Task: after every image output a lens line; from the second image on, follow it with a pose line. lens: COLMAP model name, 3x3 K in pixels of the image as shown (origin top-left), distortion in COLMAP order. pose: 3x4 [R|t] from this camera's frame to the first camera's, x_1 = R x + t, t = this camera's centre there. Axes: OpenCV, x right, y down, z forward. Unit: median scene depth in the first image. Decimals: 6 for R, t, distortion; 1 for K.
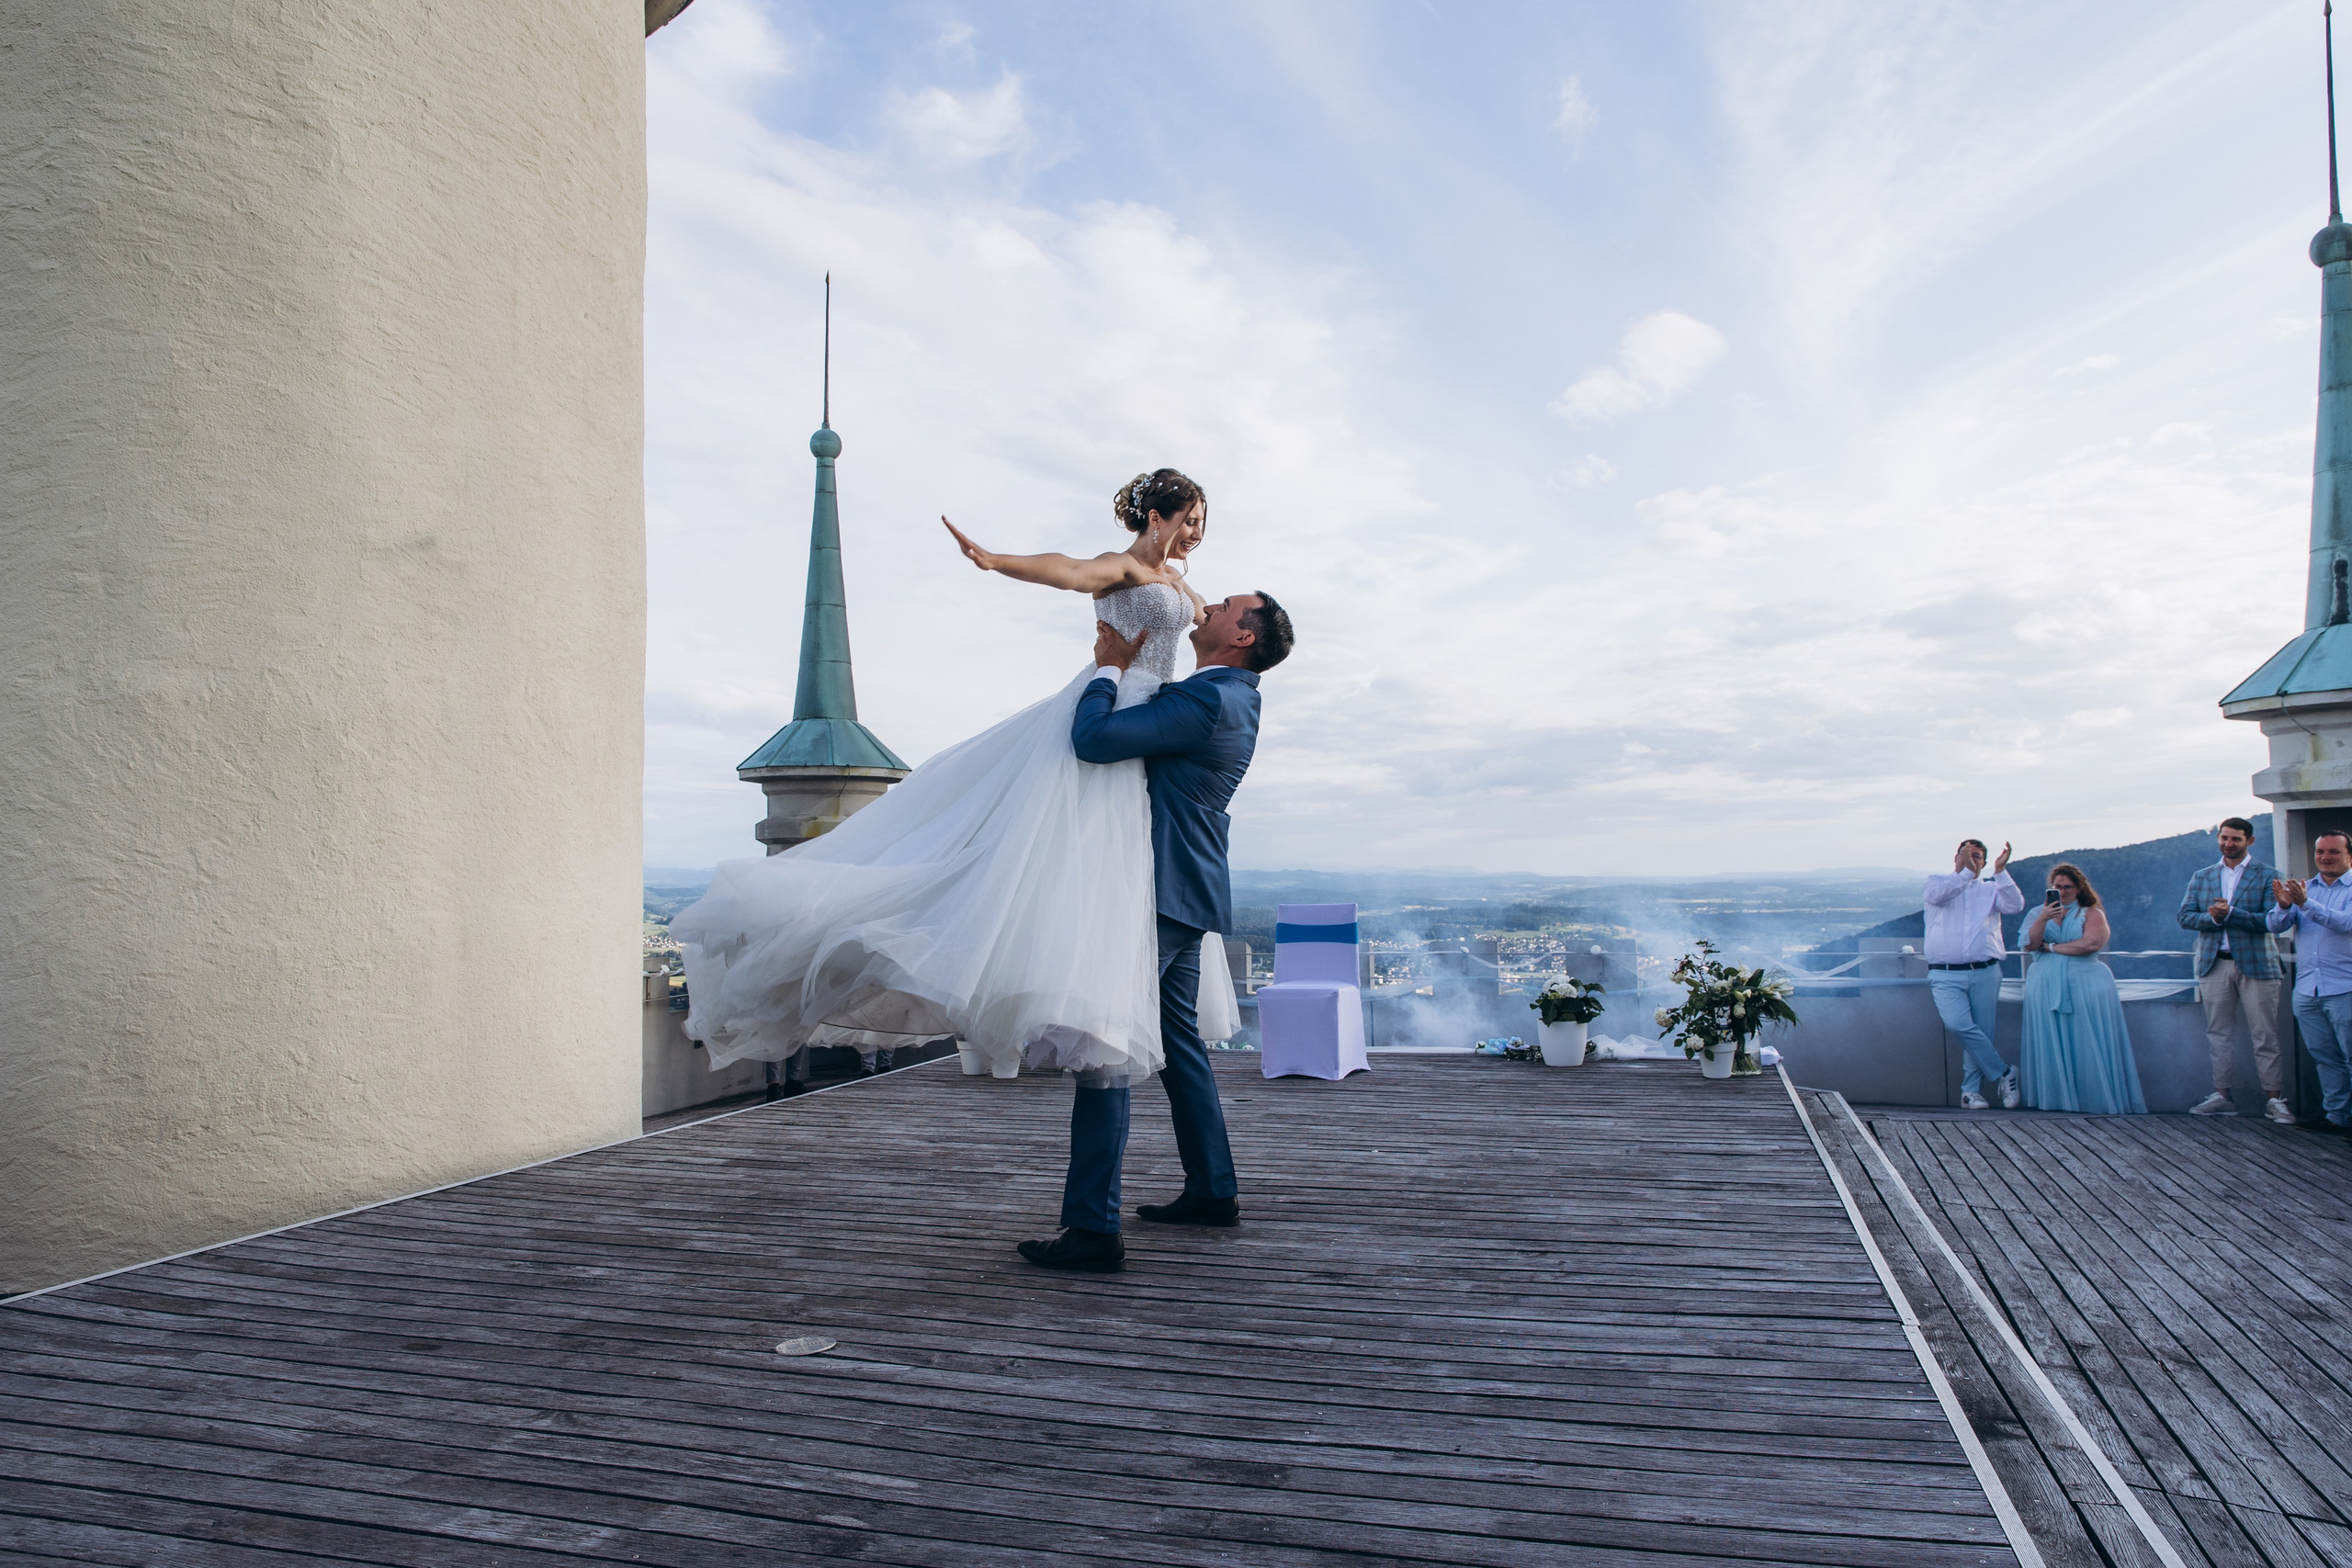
lens RADIAL K [[1579.7, 0, 1170.0], [0, 1579.7, 787.3], [0, 0, 1]] dist [0.003571, 0.006141]
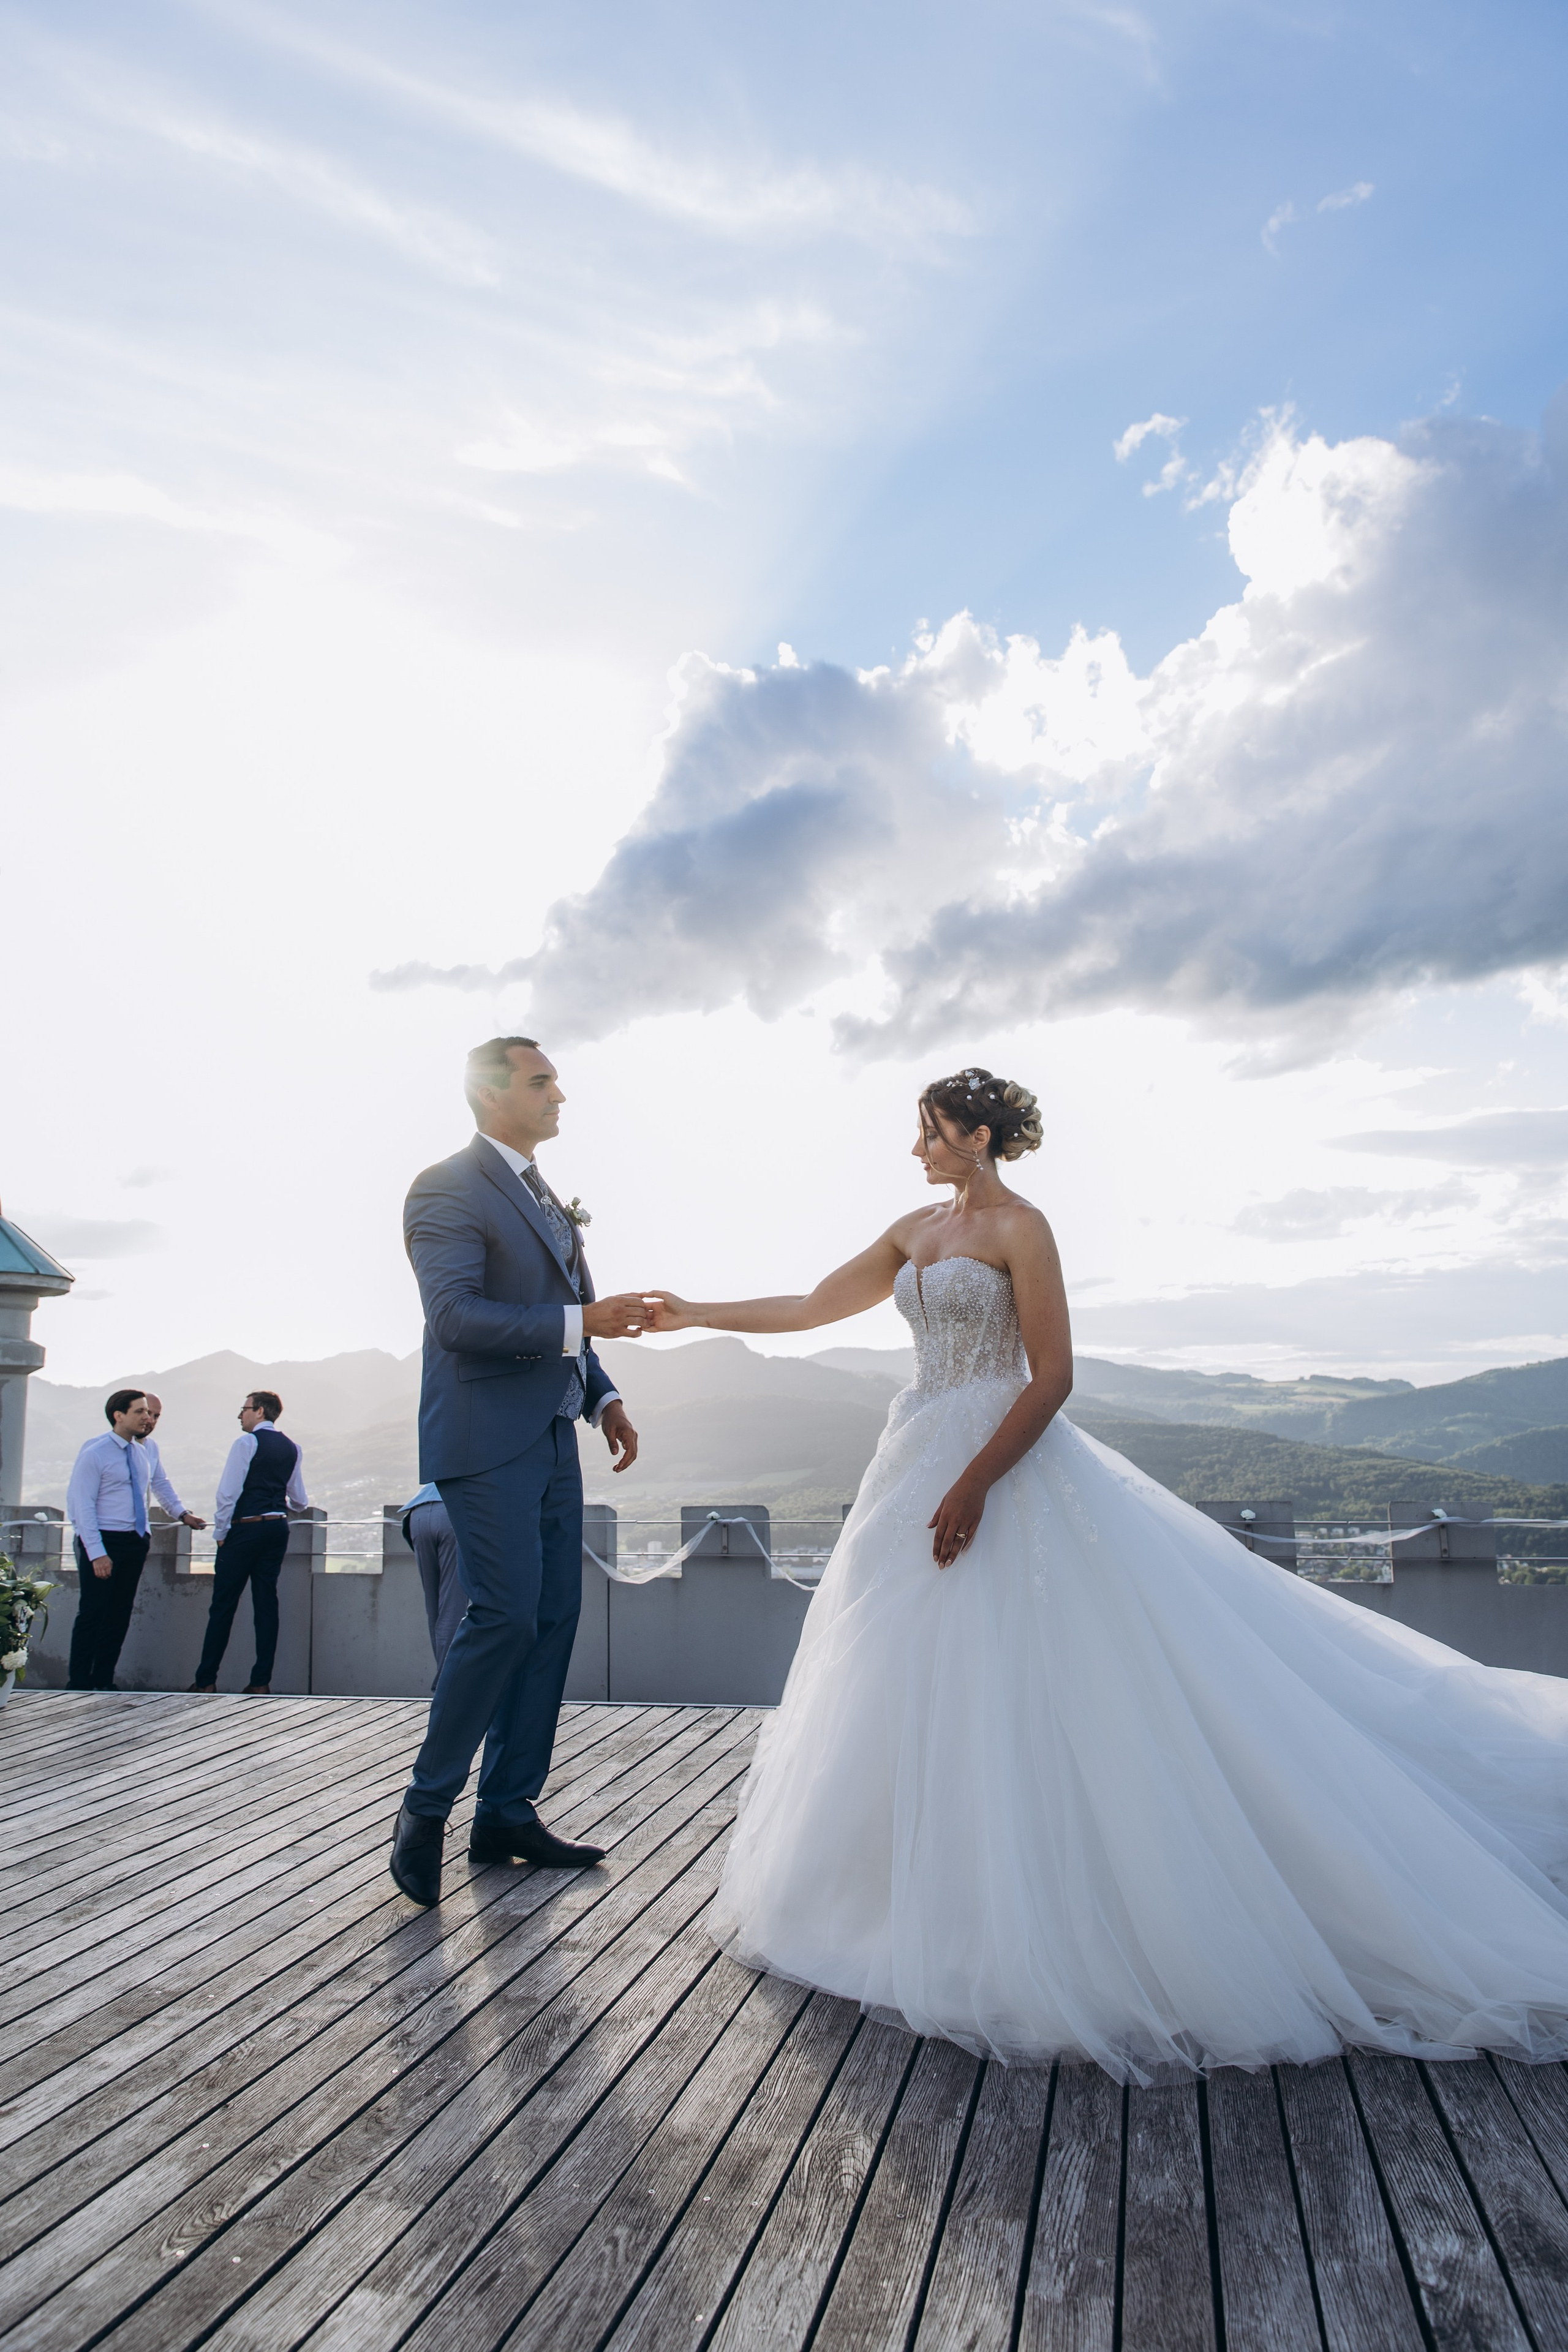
lens RADIAL K [[1559.1, 0, 781.1], [0, 1559.1, 1139.3], [0, 0, 1]] dist [0.014616, -0.005762]
pose [[-0.080752, 0.190058, 0.978446, -0.610869], [-0.031584, 0.980671, -0.193097, 0.063622], [-0.996234, -0.046496, -0.073188, 0.891478]]
